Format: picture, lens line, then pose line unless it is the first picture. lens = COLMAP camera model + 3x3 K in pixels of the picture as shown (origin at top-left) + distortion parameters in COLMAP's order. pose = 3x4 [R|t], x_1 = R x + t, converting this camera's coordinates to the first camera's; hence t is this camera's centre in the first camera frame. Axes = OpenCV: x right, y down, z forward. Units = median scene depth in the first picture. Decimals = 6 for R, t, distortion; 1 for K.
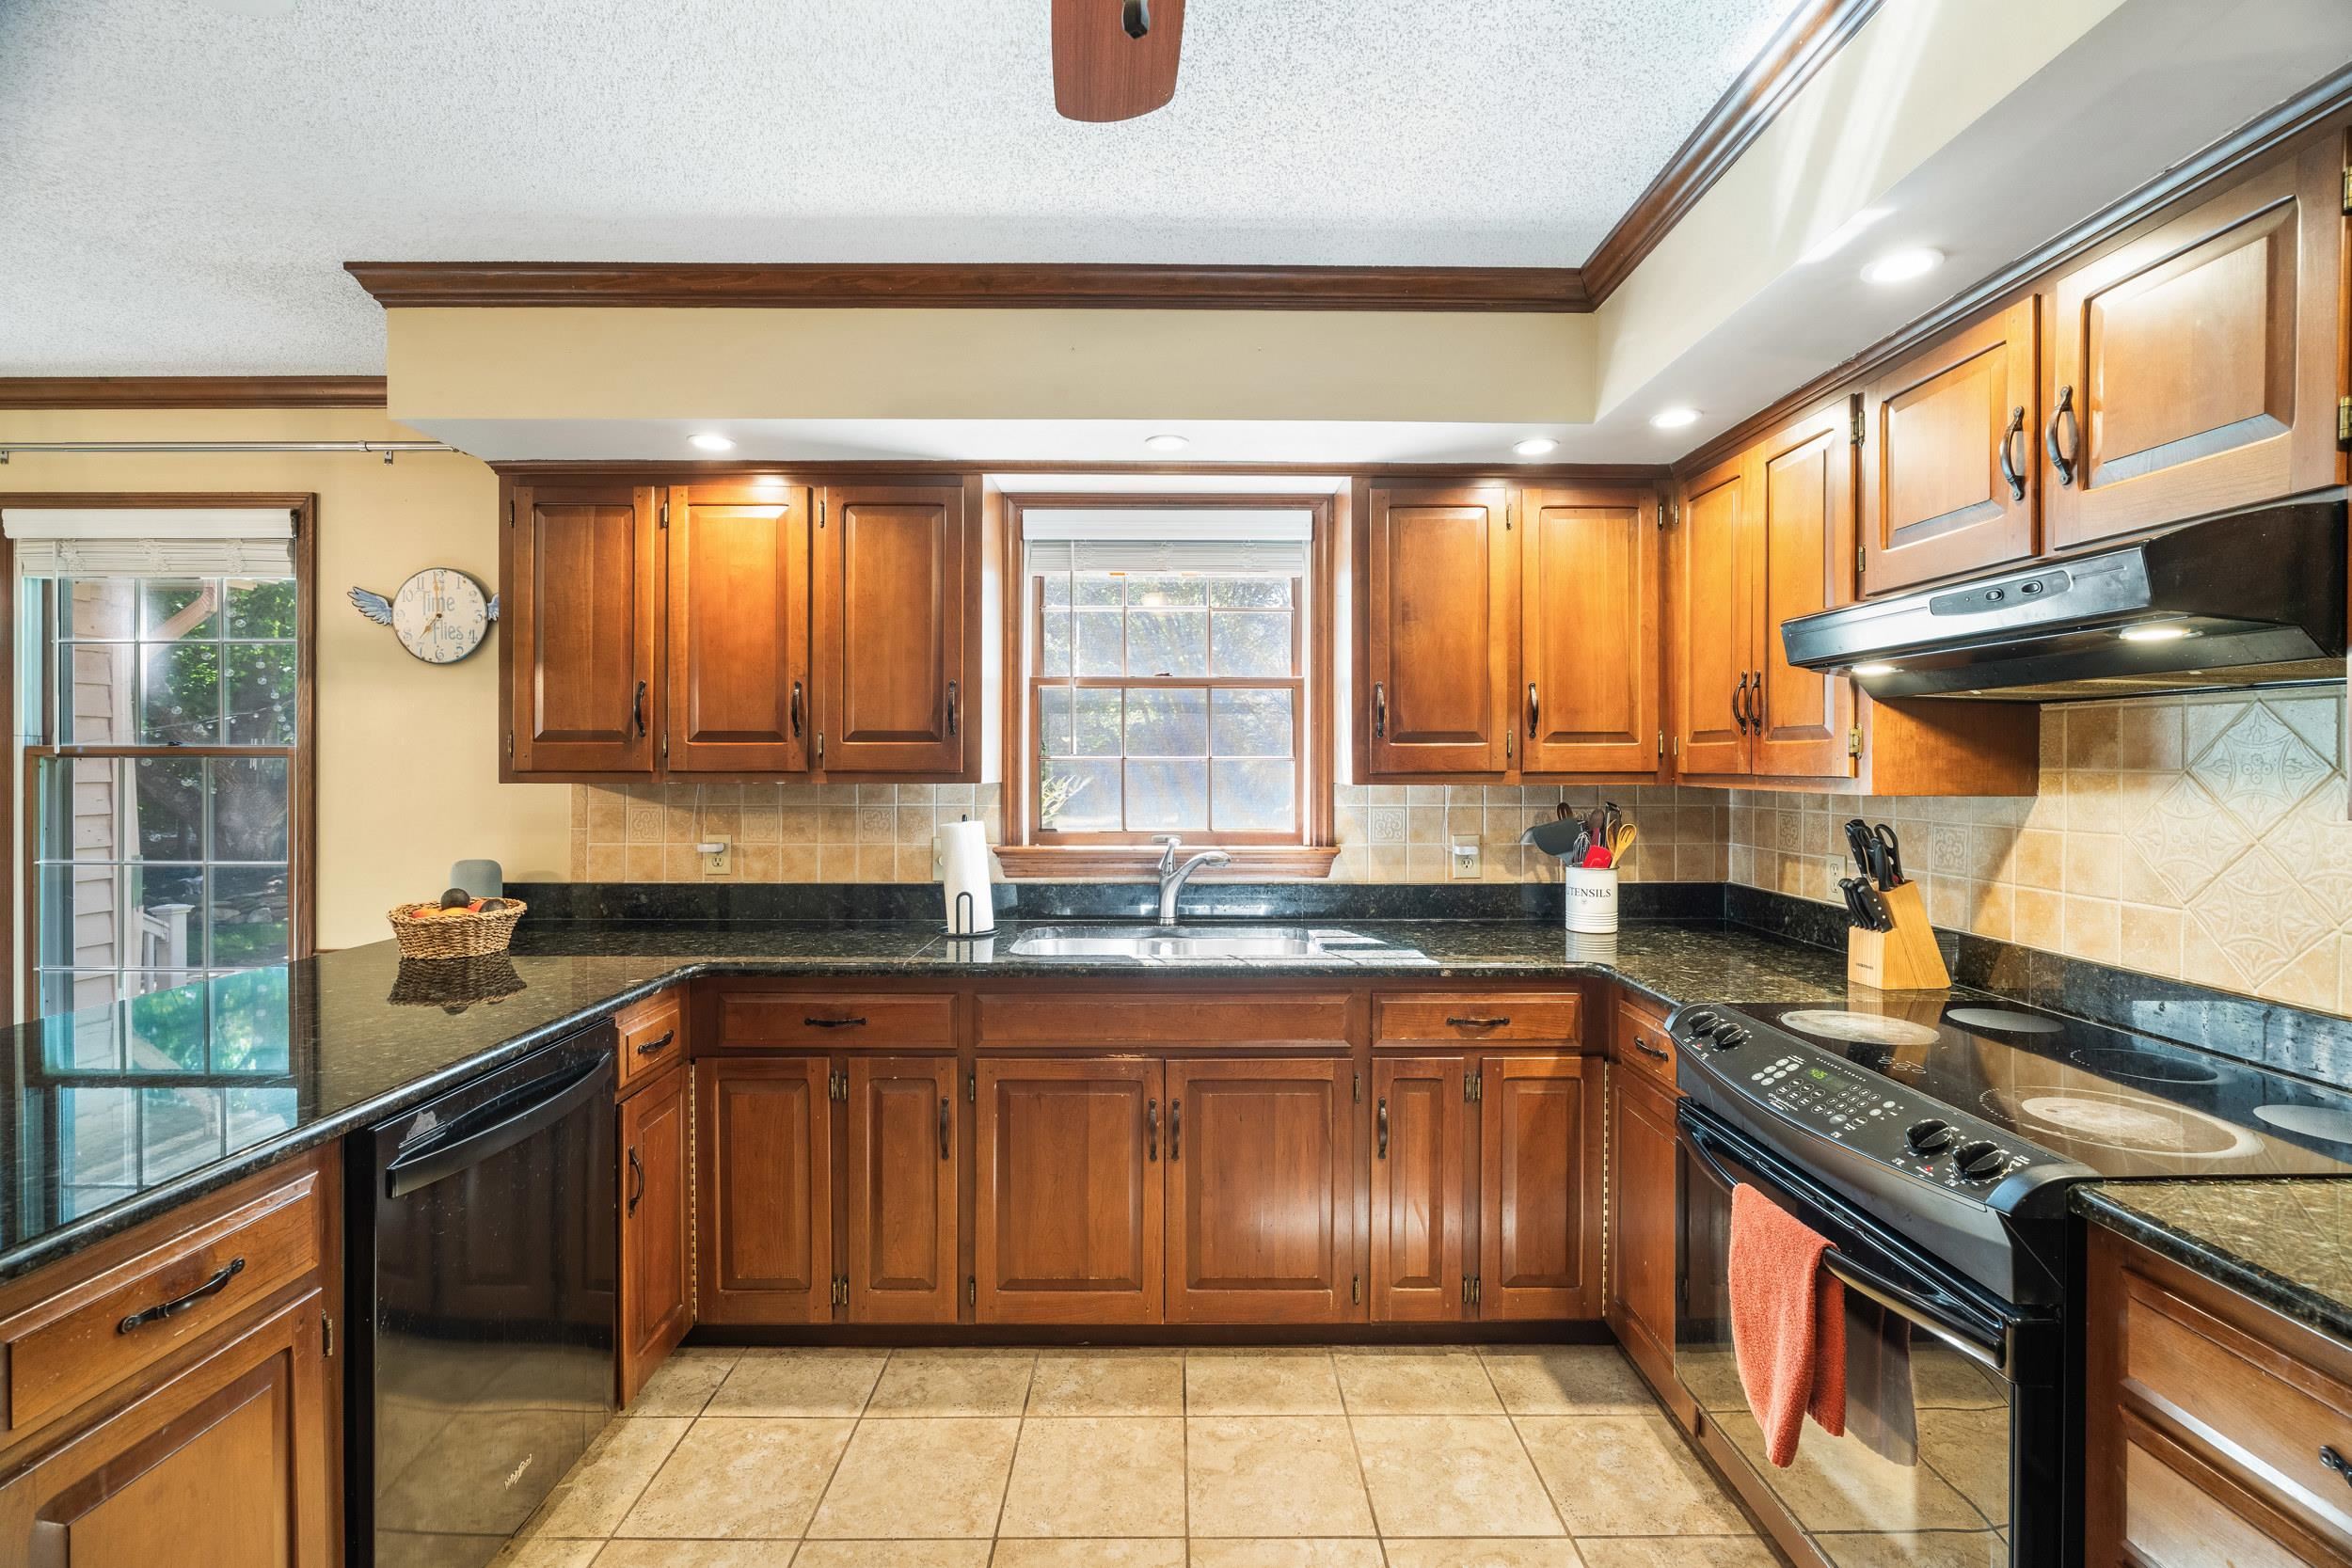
lens RADIAL K [[1036.6, 0, 1184.1], [0, 1036.6, 771.0], [0, 0, 1]] dist [-0.014439, 0.006062]
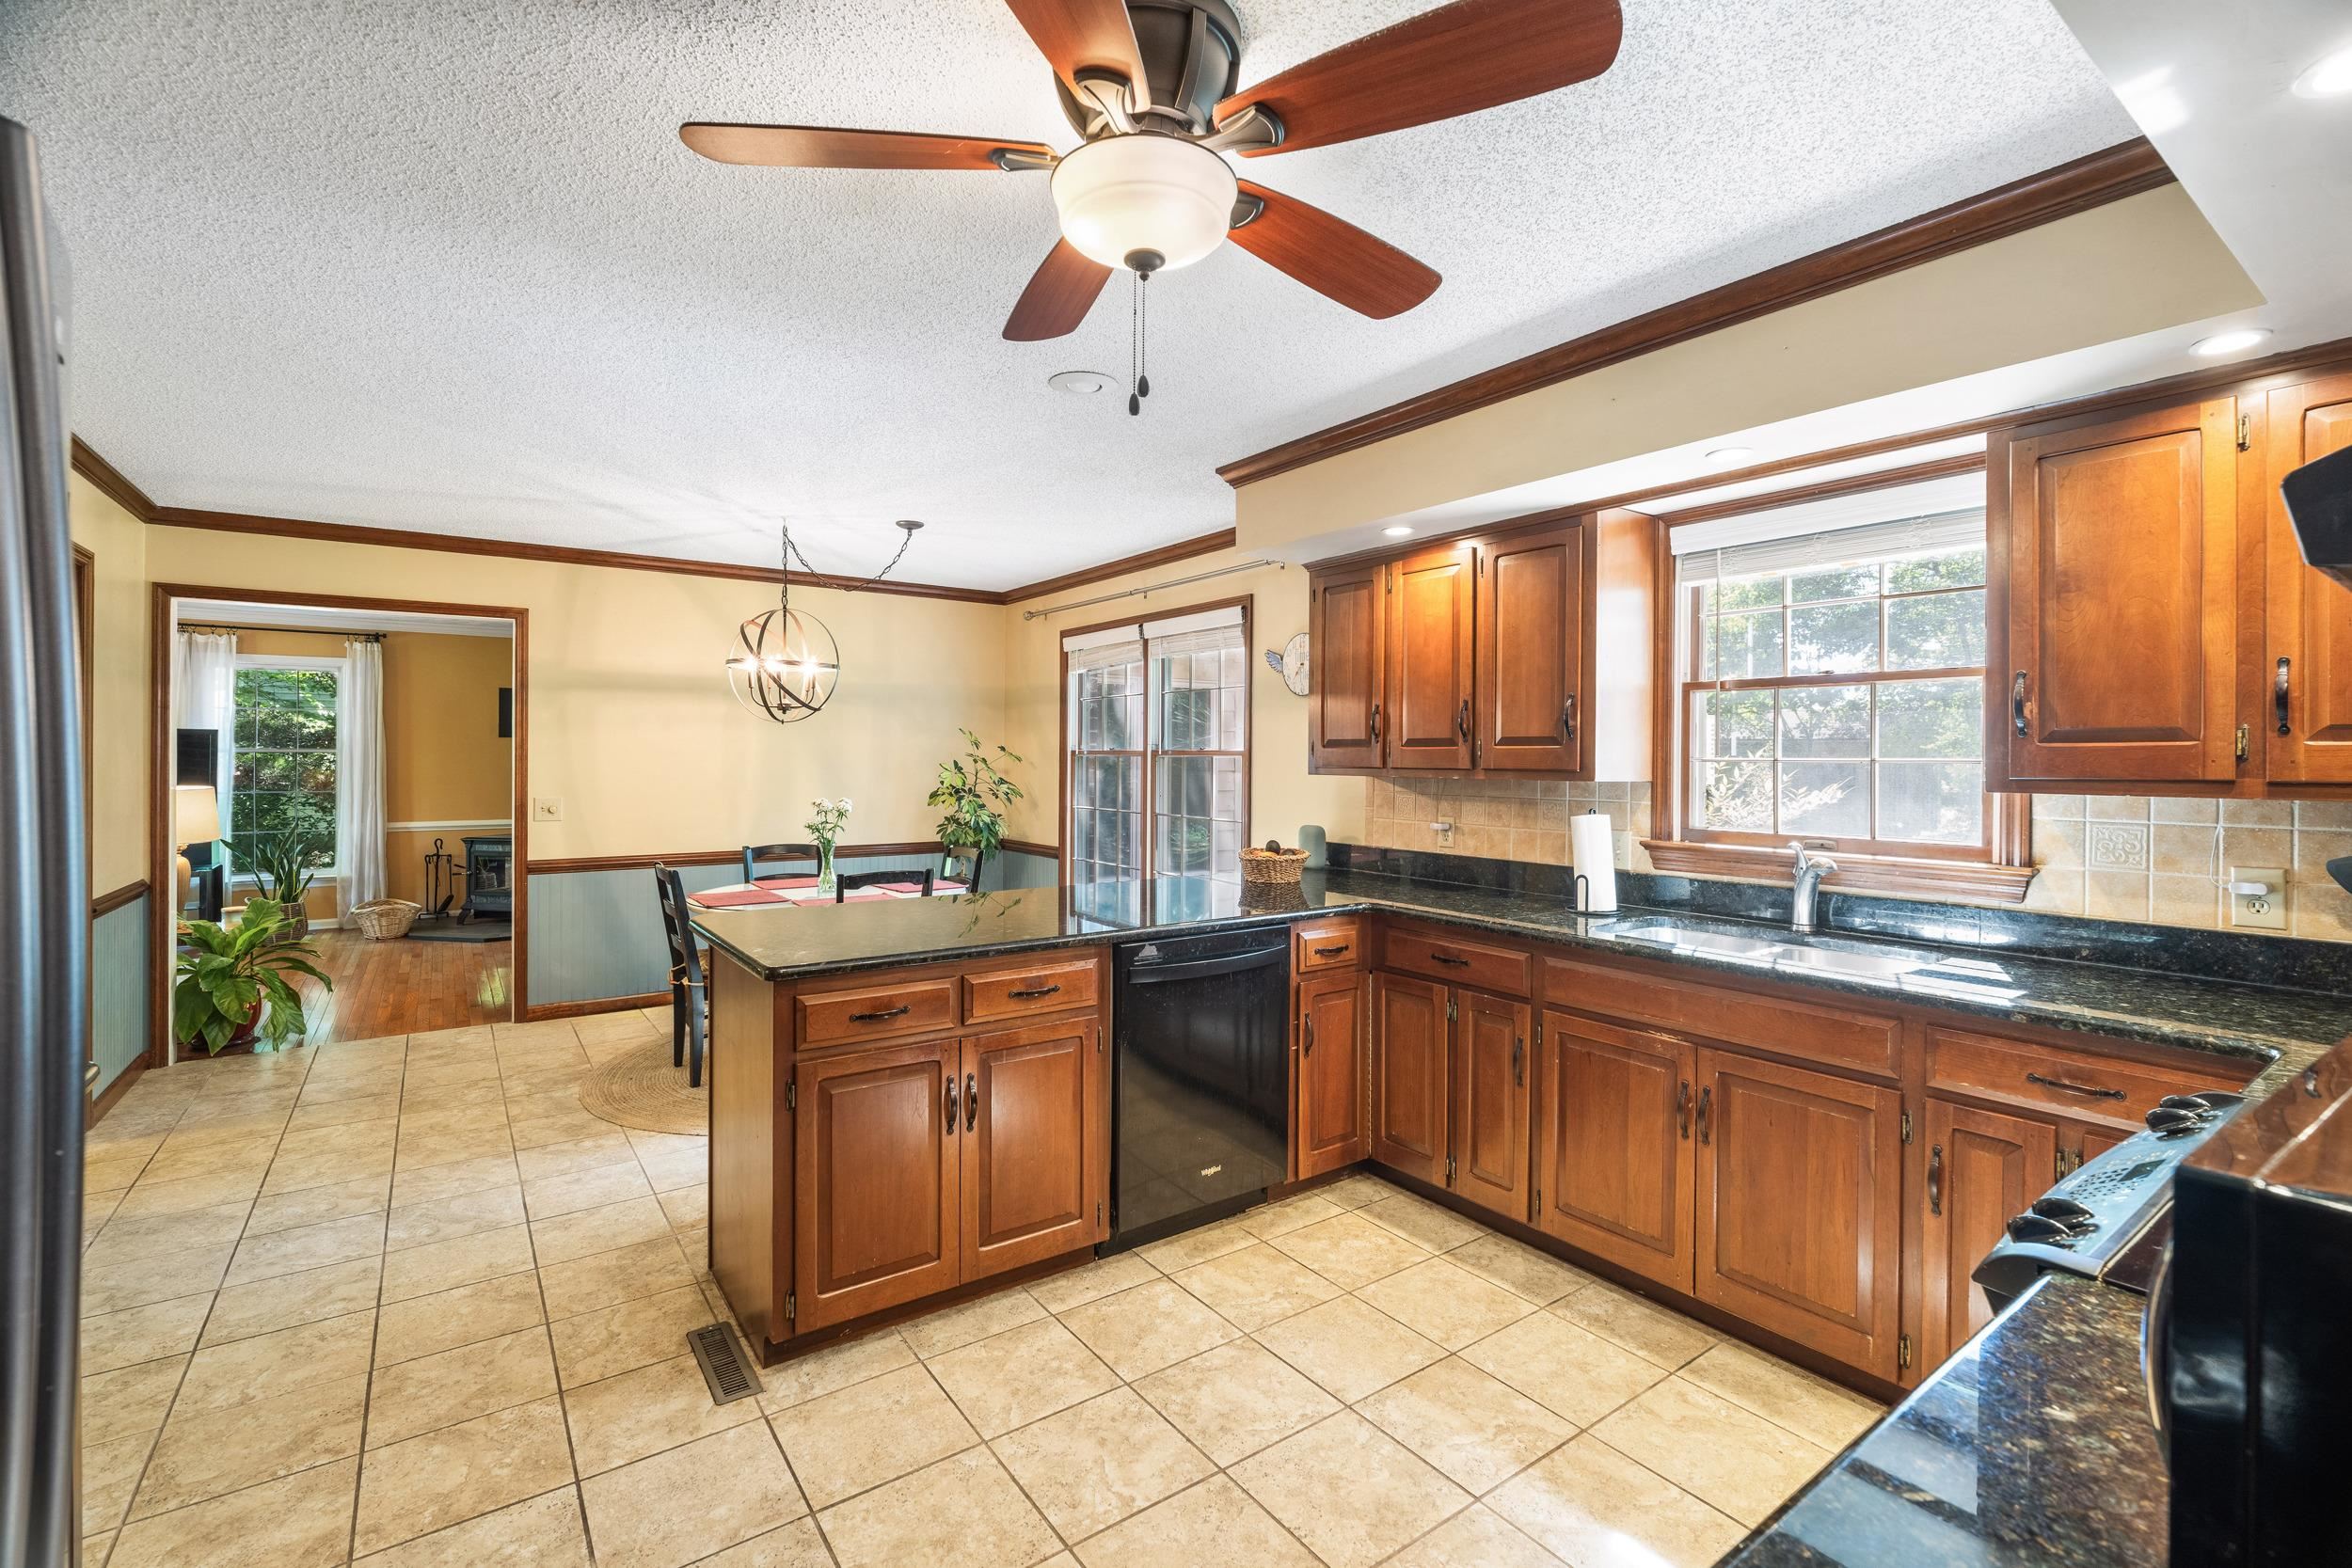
lens RADIAL K [[1036.8, 0, 1181.9], [0, 1036.8, 762.5], [0, 0, 1]] dist [-0.009374, 0.000663]
pose [[0.576514, 0.006329, -0.817062, 0.478922], [-0.010776, 0.999942, 0.000142, -0.004086], [0.817016, 0.008723, 0.576549, -0.034283]]
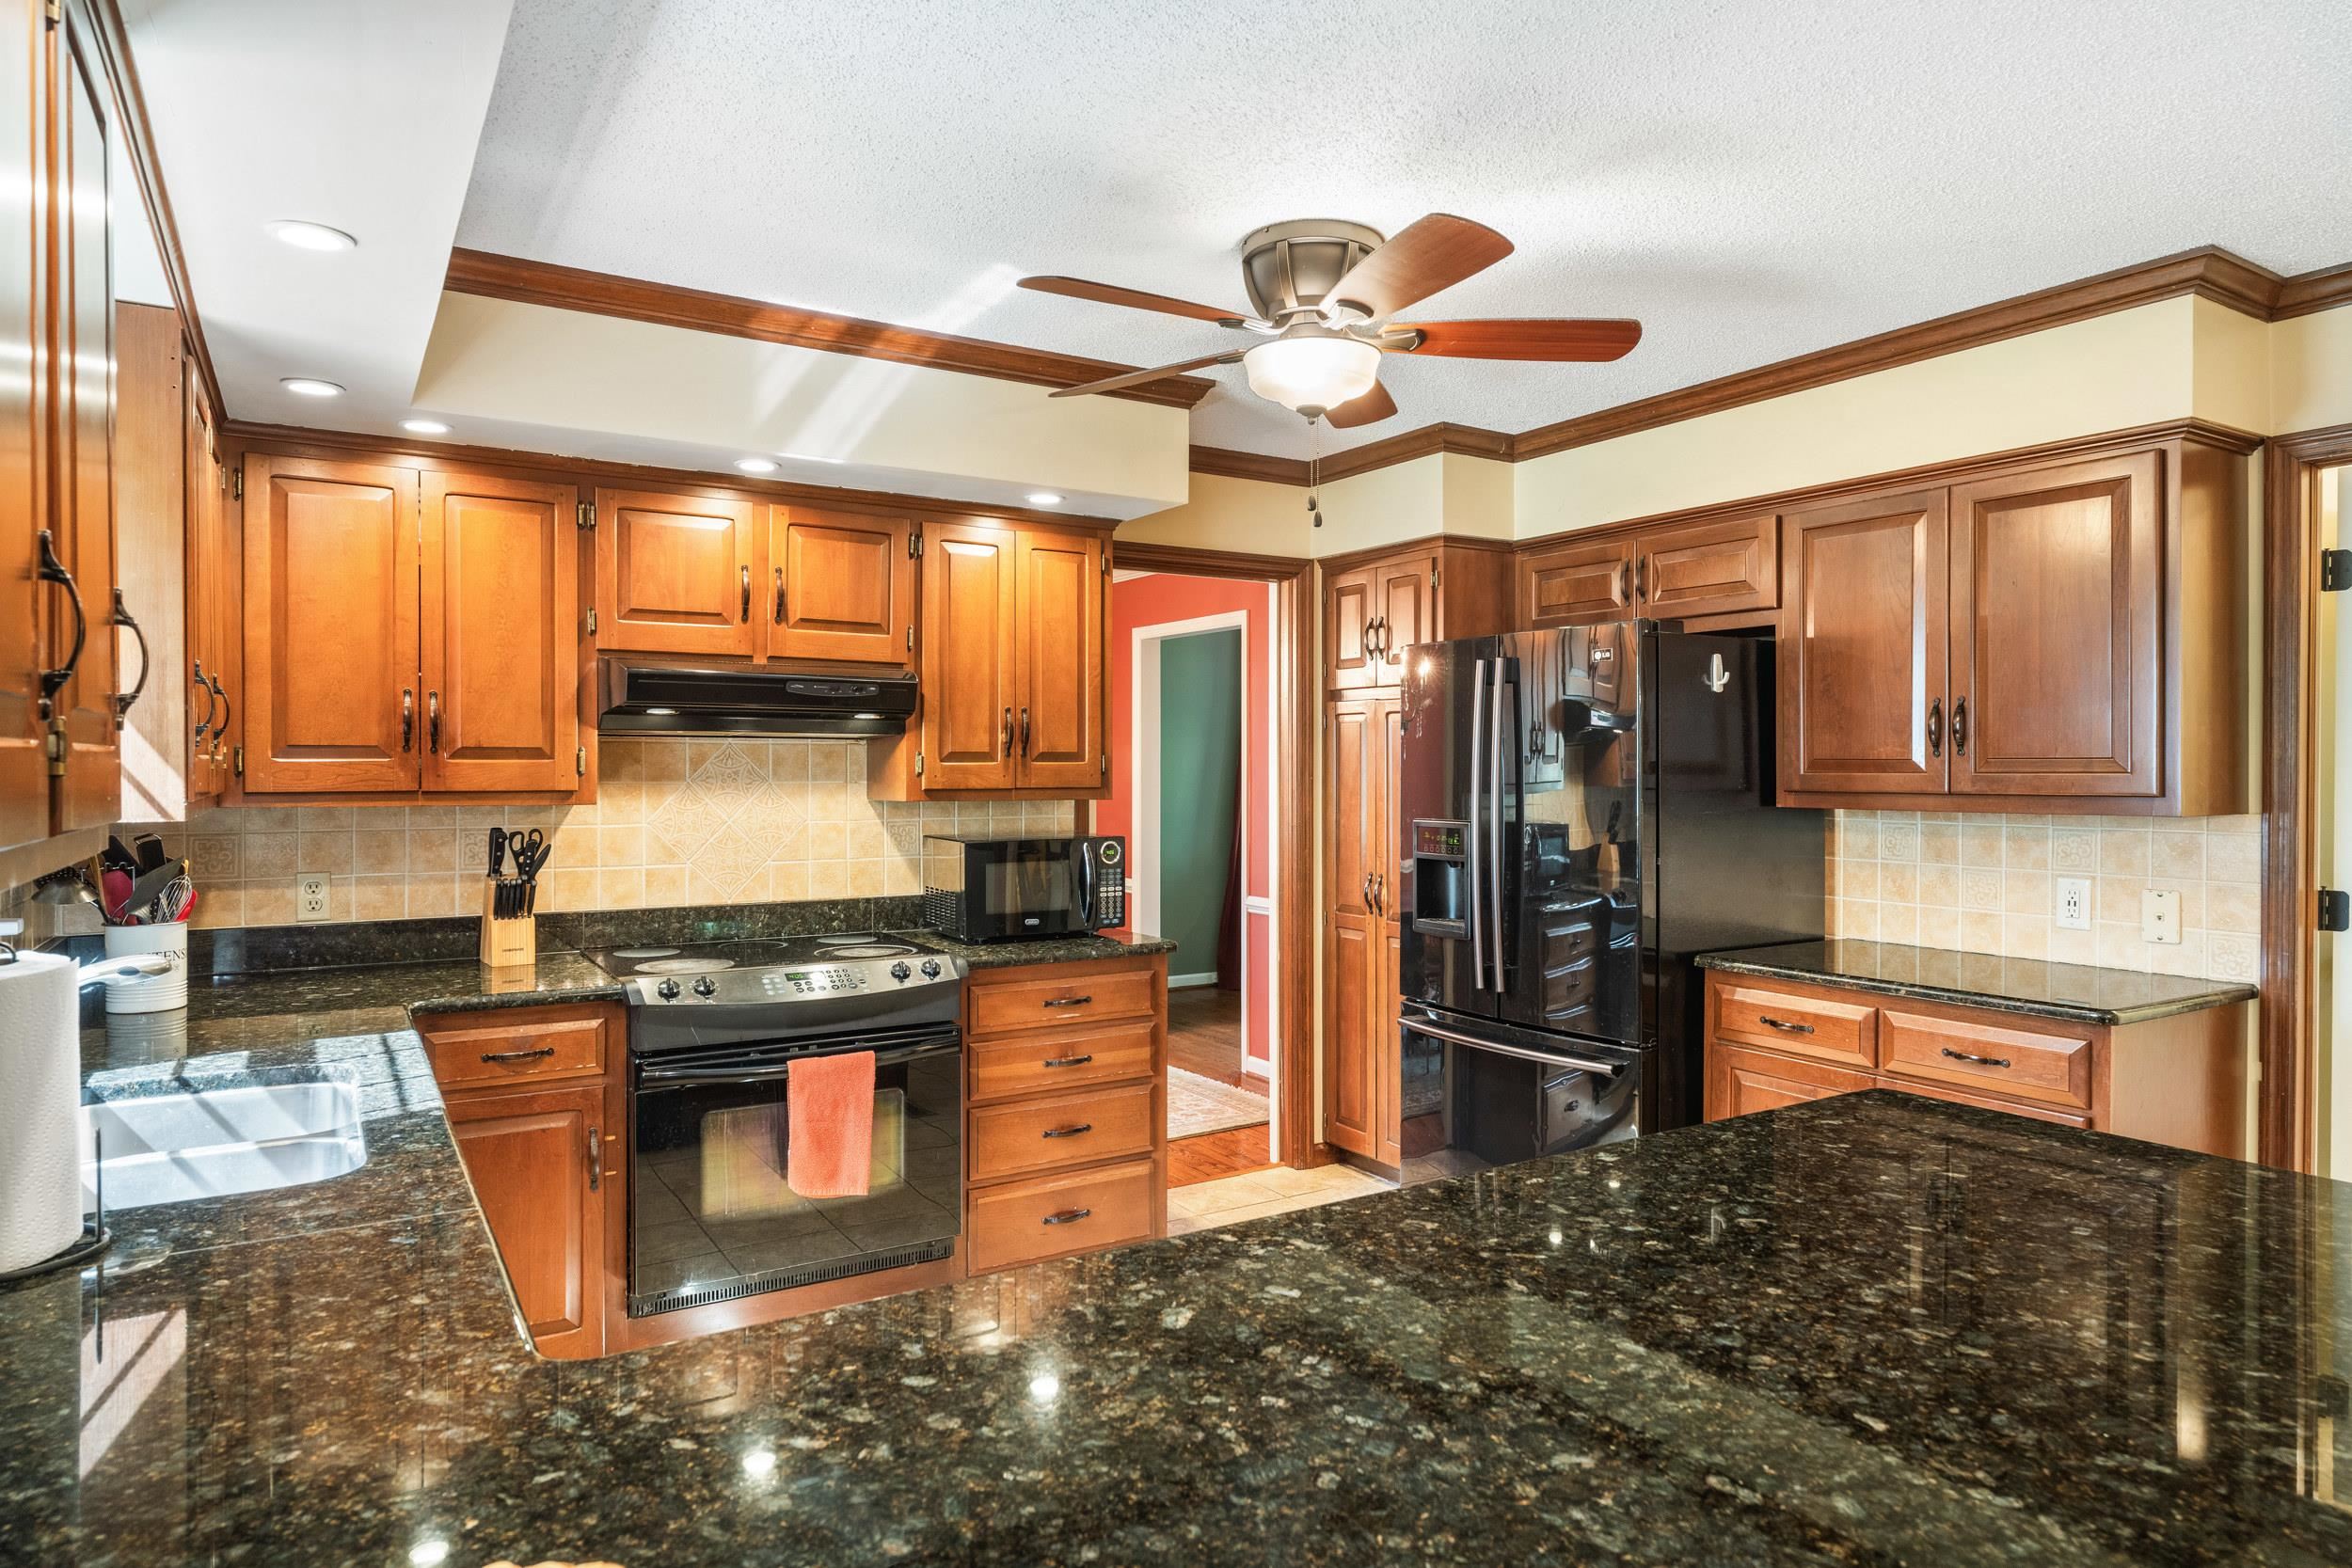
lens RADIAL K [[1384.4, 0, 1176.0], [0, 1384.4, 784.0], [0, 0, 1]] dist [-0.001574, 0.000054]
pose [[-0.518478, -0.011523, 0.855013, -0.869003], [0.005430, 0.999845, 0.016768, -0.019146], [-0.855074, 0.013336, -0.518335, 0.927987]]
